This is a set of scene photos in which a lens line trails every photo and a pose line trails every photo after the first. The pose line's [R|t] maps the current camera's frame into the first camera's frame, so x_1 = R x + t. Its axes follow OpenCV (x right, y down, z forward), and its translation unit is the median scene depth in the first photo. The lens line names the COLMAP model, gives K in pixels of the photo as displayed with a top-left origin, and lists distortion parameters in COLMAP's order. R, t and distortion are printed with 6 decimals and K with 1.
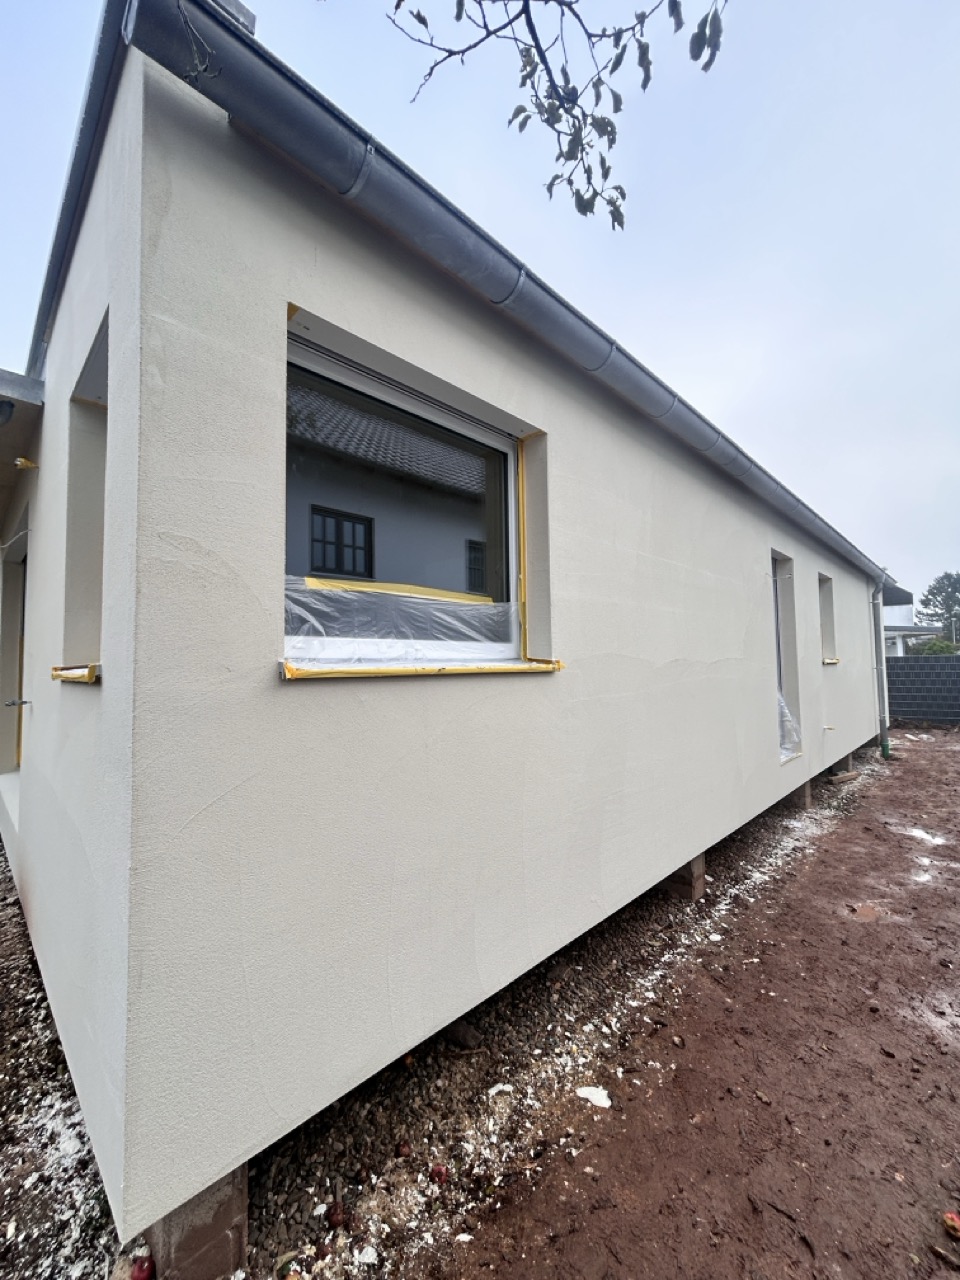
lens RADIAL K [[518.6, 0, 480.6], [0, 518.6, 639.1], [0, 0, 1]] dist [-0.001137, -0.000543]
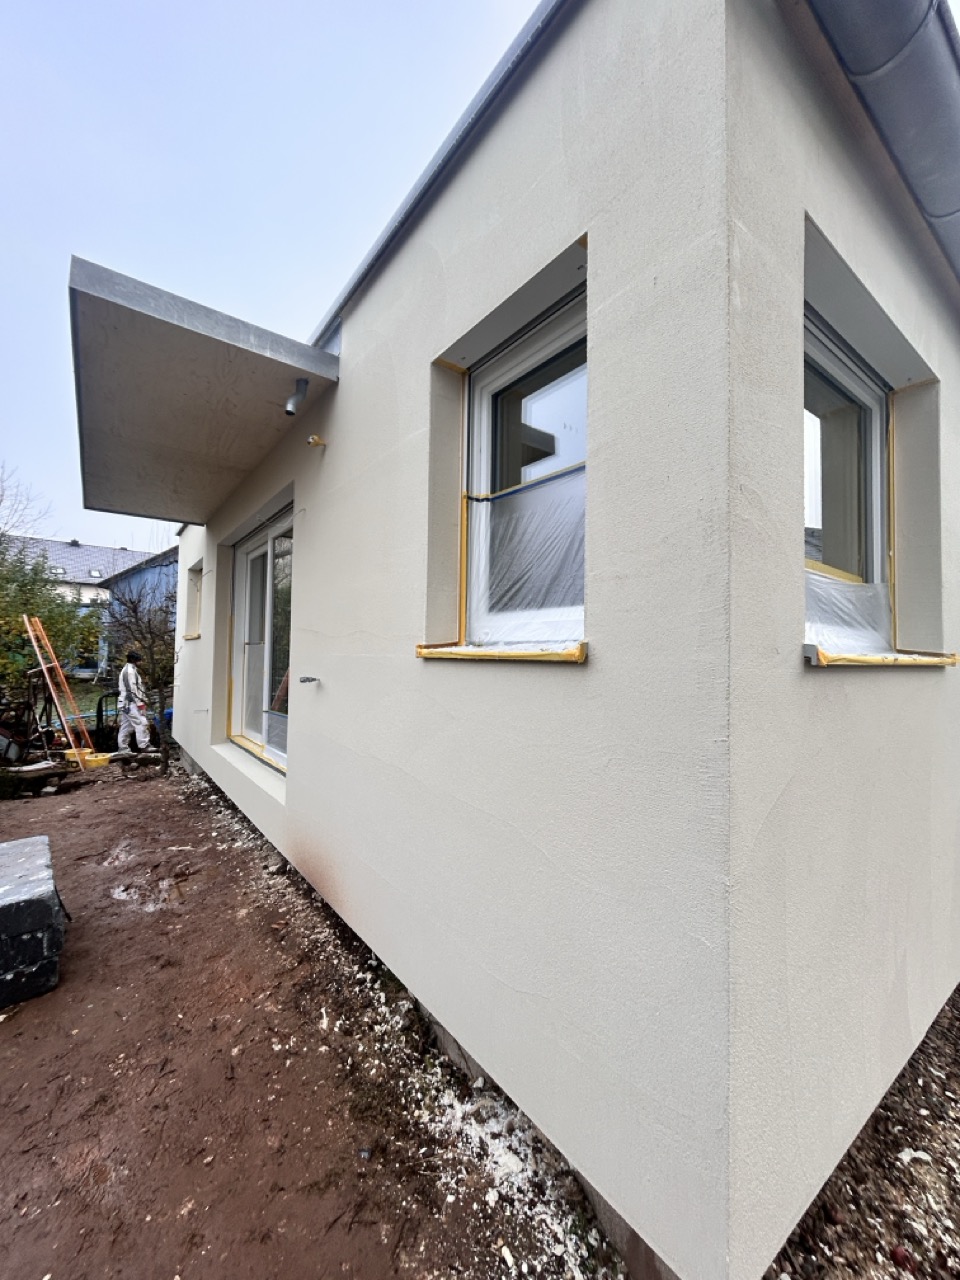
lens RADIAL K [[518.6, 0, 480.6], [0, 518.6, 639.1], [0, 0, 1]] dist [-0.001137, -0.000543]
pose [[0.988107, 0.025762, -0.151595, -0.557307], [-0.022745, 0.999508, 0.021602, 0.020409], [0.152077, -0.017897, 0.988207, 0.070521]]
